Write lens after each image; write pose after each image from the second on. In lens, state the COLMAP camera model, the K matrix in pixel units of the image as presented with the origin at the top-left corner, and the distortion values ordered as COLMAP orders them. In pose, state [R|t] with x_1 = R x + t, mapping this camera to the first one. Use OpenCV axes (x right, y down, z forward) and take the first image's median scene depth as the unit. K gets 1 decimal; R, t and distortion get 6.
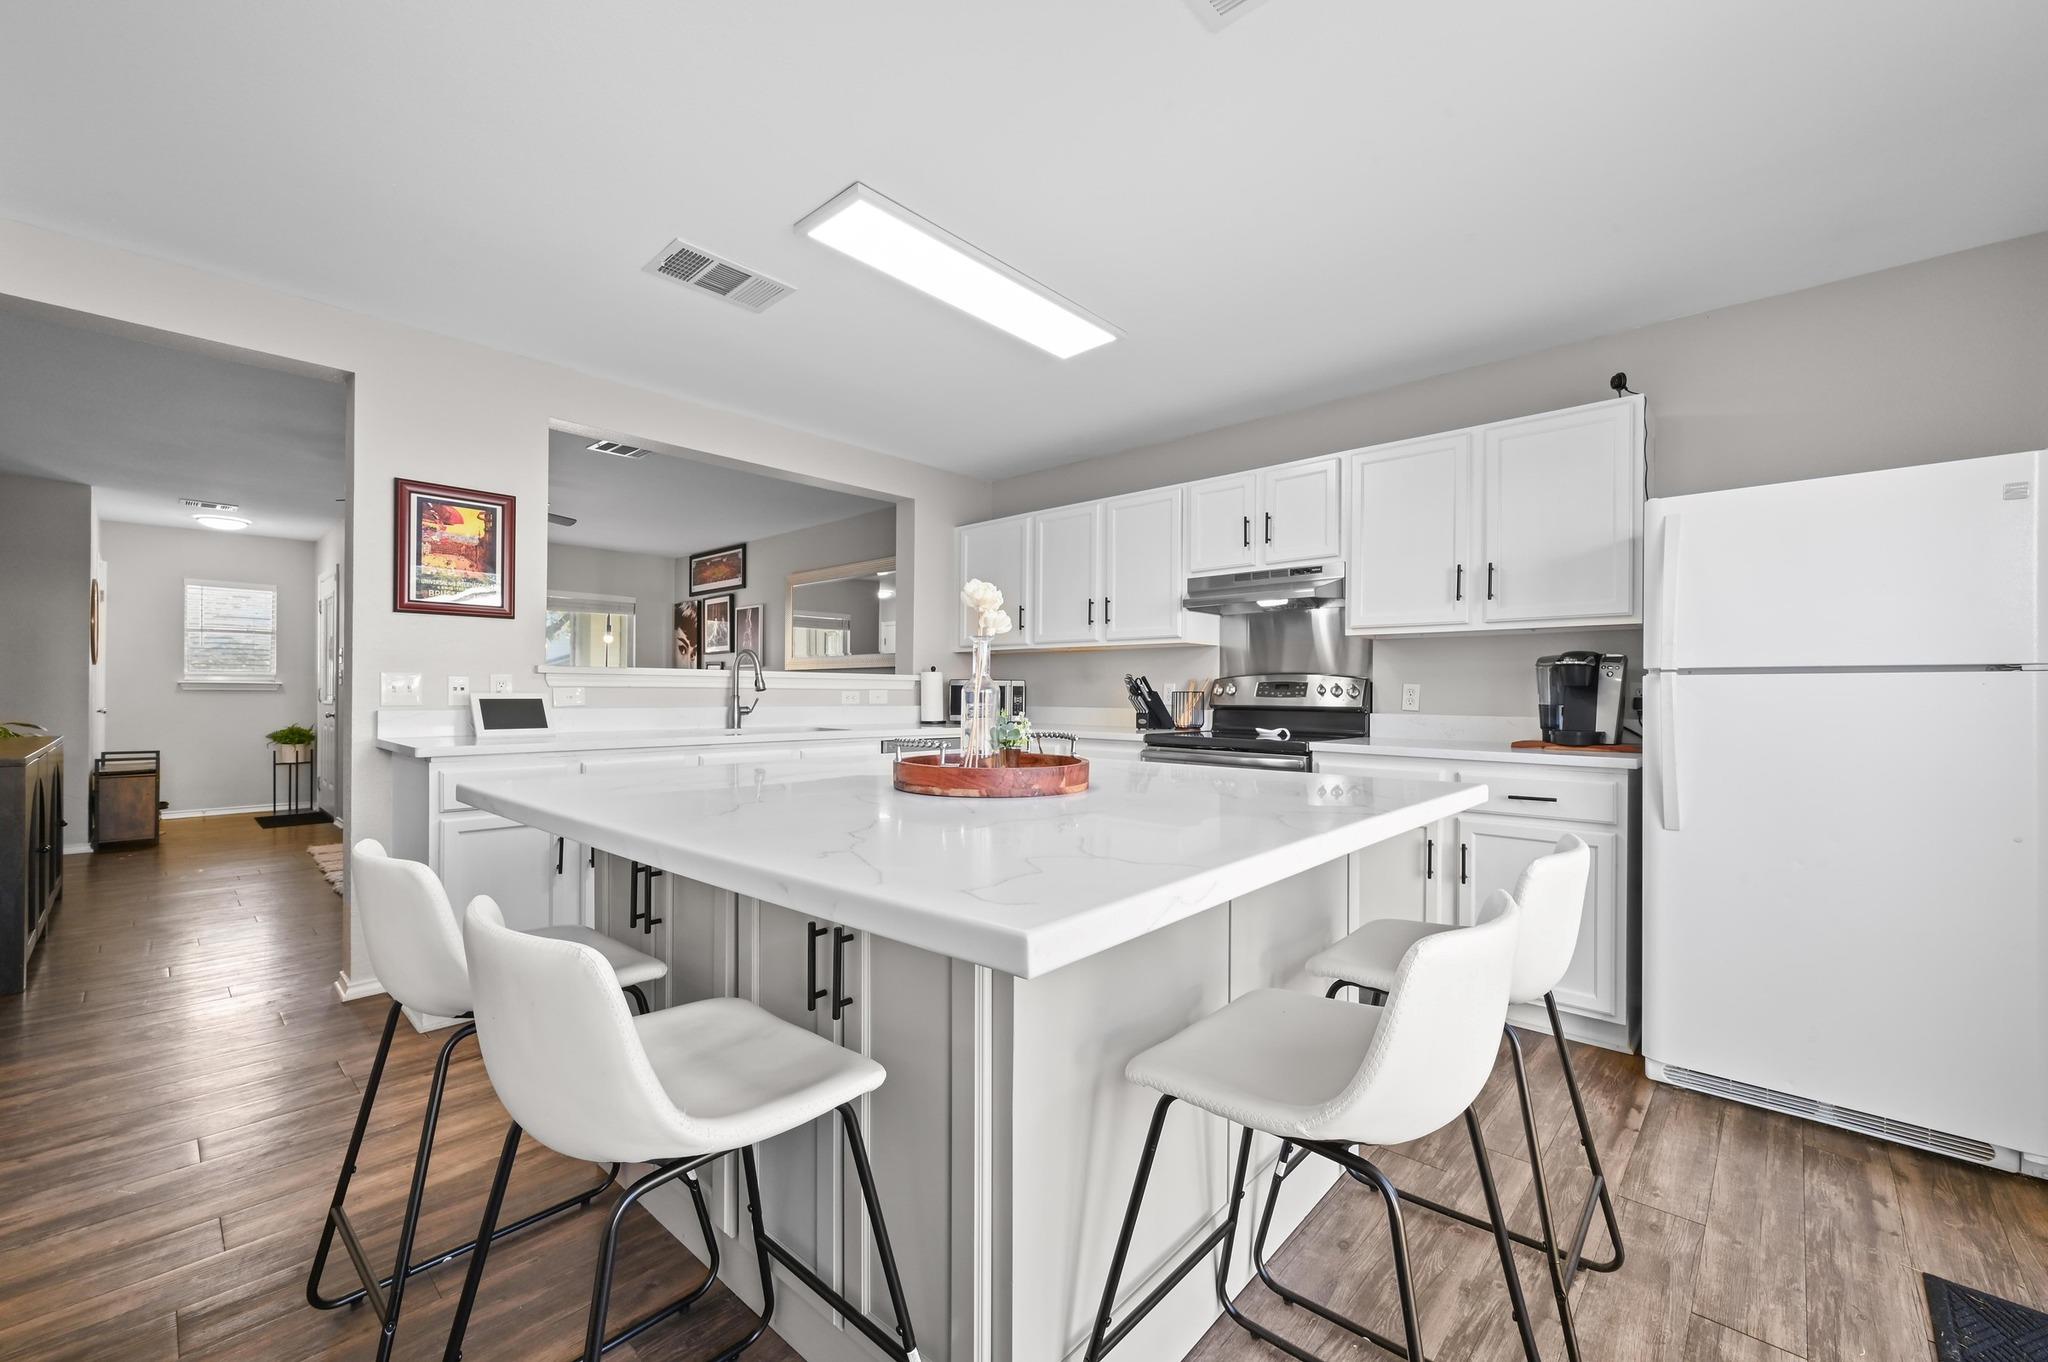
lens RADIAL K [[819.9, 0, 1054.0], [0, 819.9, 688.7], [0, 0, 1]] dist [-0.002555, -0.000201]
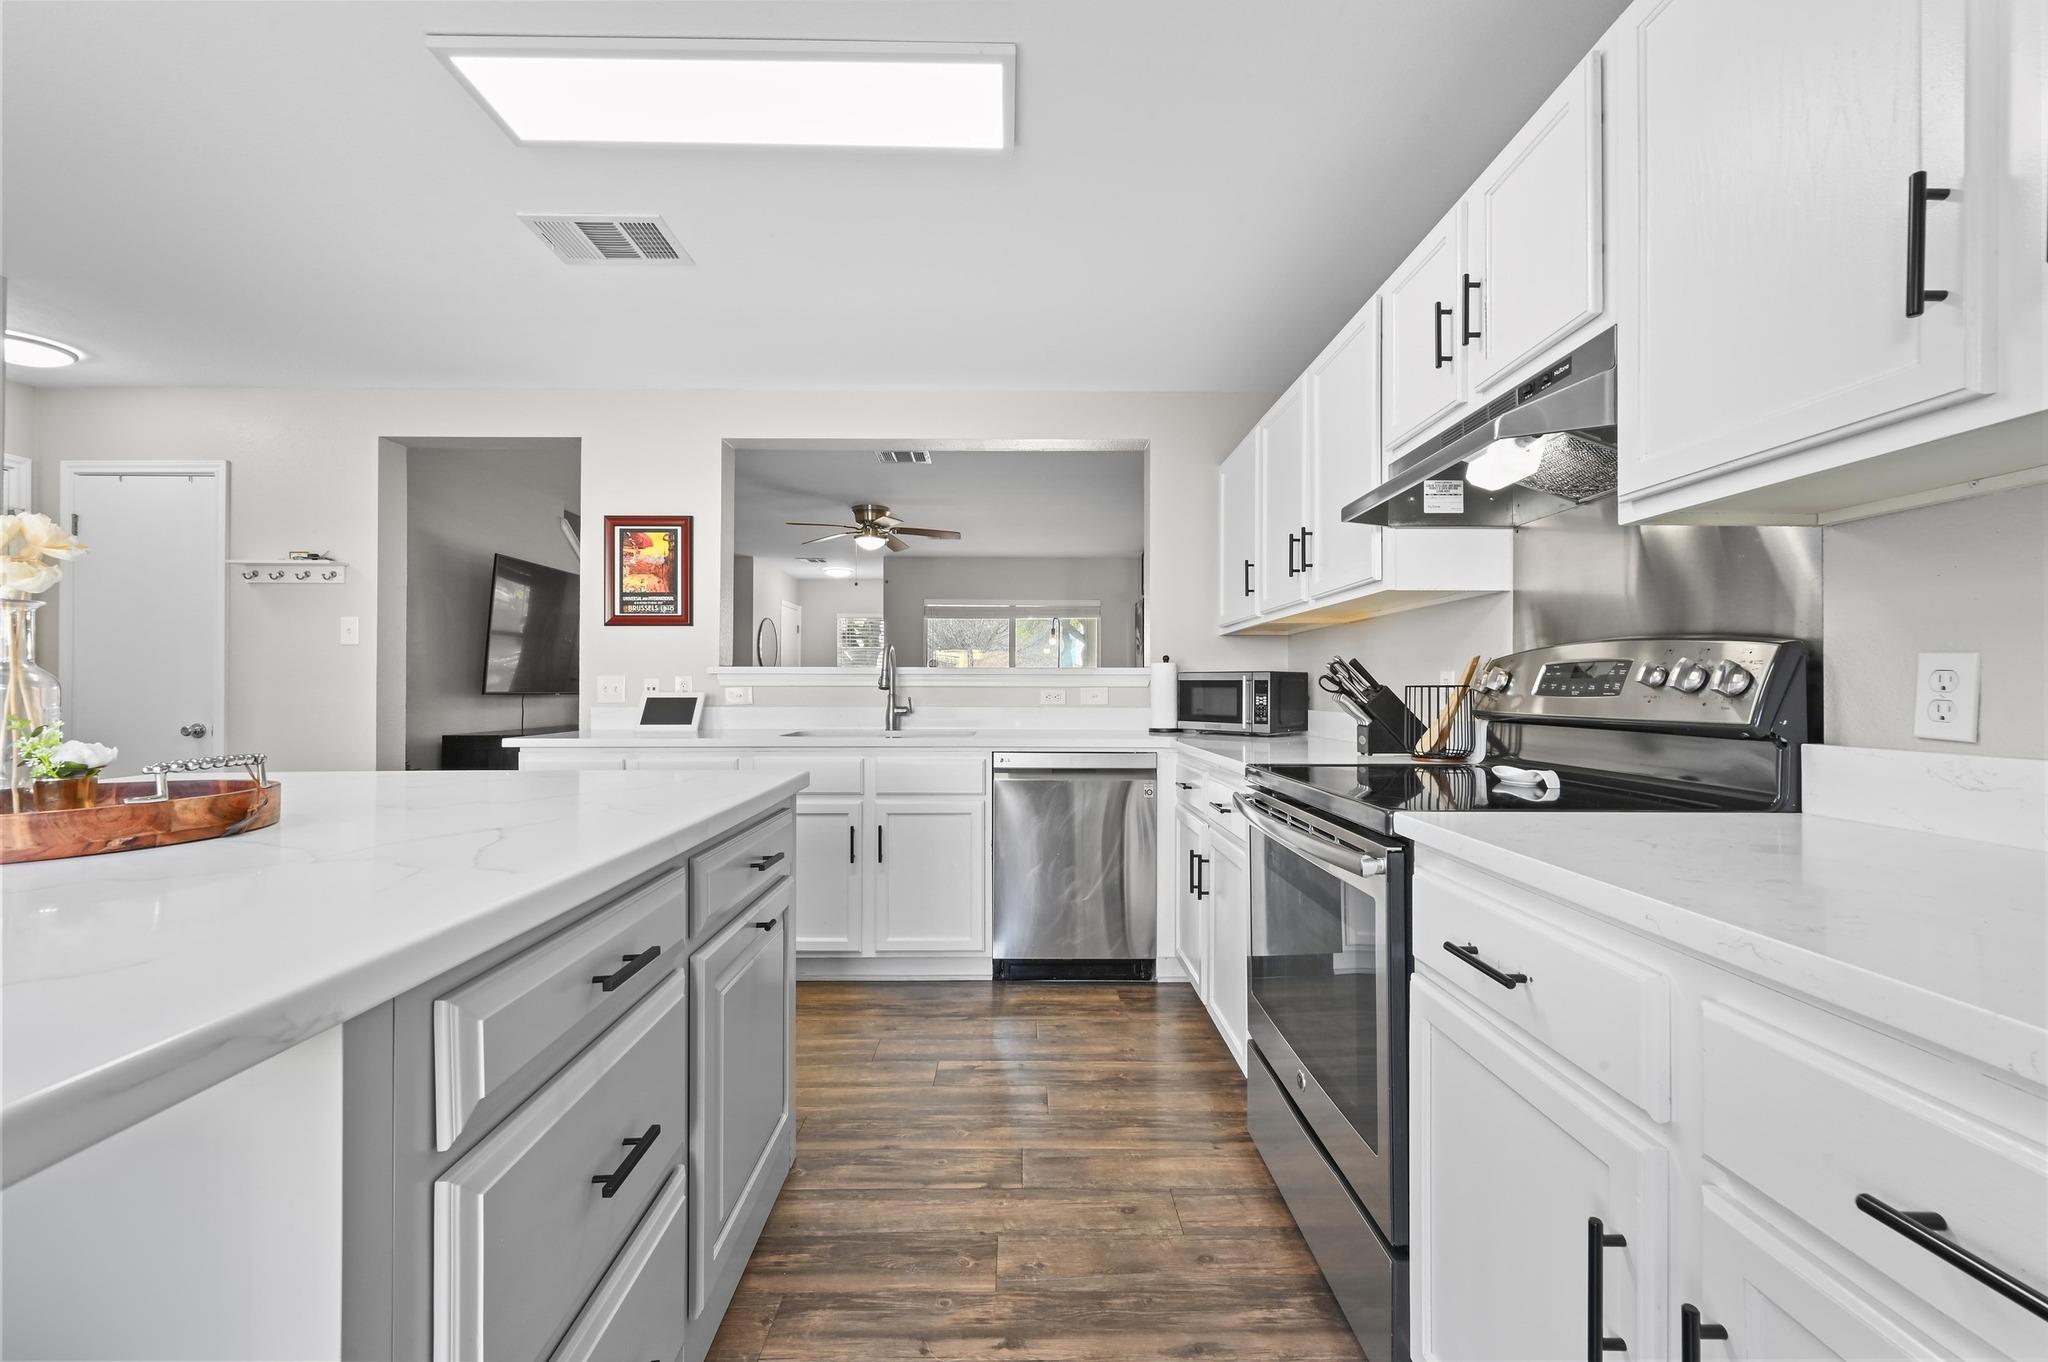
lens RADIAL K [[810.2, 0, 1024.0], [0, 810.2, 681.0], [0, 0, 1]] dist [-0.001433, -0.000142]
pose [[0.673577, -0.013408, -0.738995, 0.465632], [0.005842, 0.999901, -0.012817, 0.007196], [0.739094, 0.004316, 0.673589, 0.596937]]
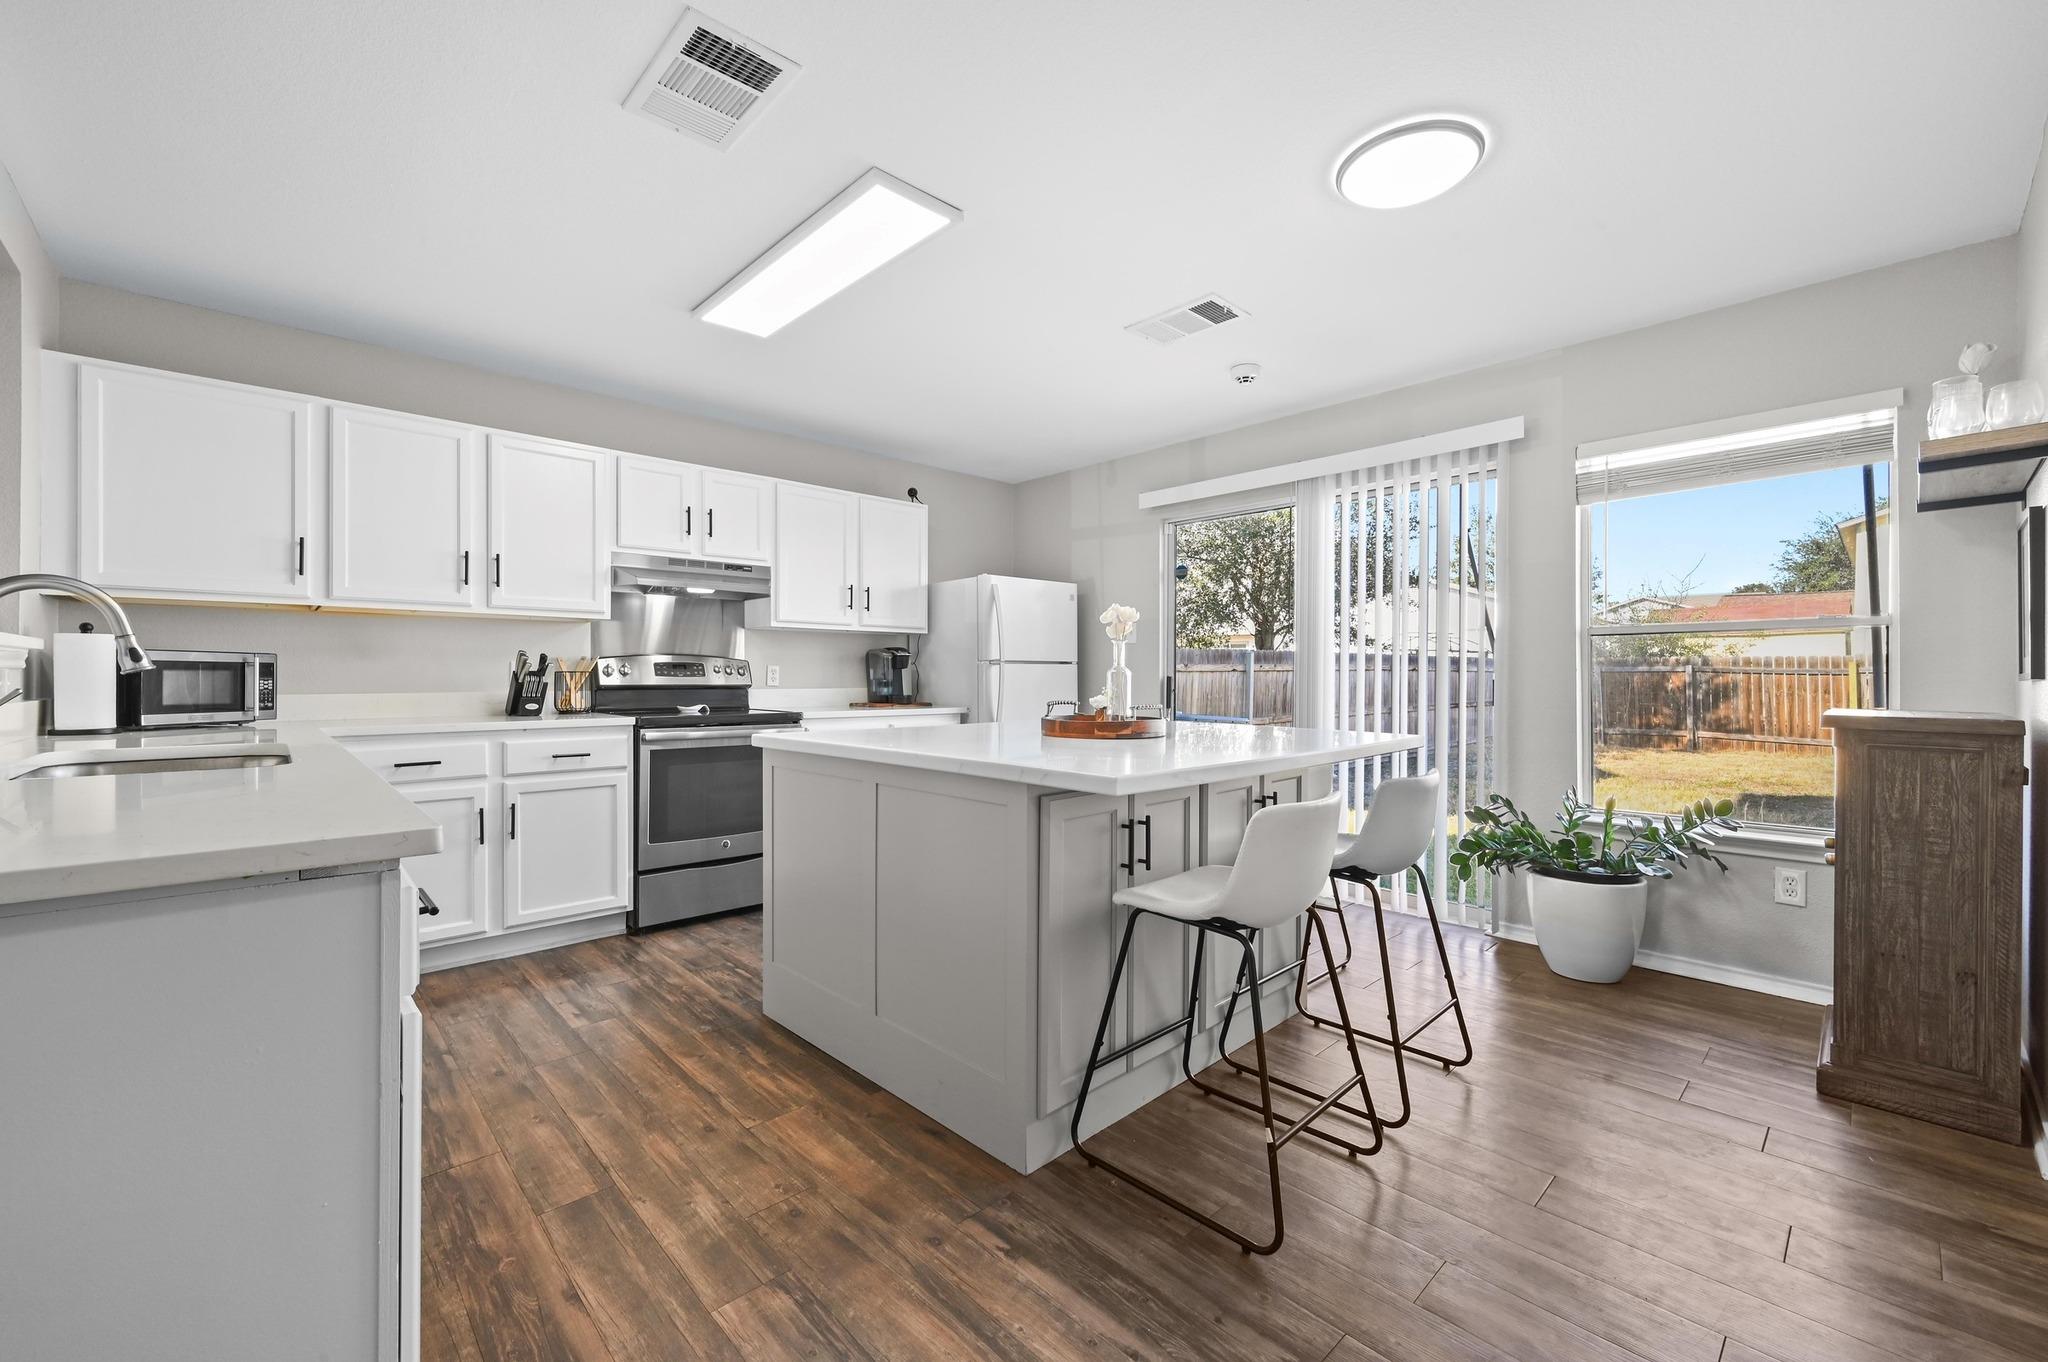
lens RADIAL K [[832.5, 0, 1024.0], [0, 832.5, 681.0], [0, 0, 1]] dist [0.026635, 0.000059]
pose [[0.074103, -0.007108, 0.997225, -0.927455], [0.005337, 0.999963, 0.006731, 0.012851], [-0.997236, 0.004823, 0.074139, 0.551653]]
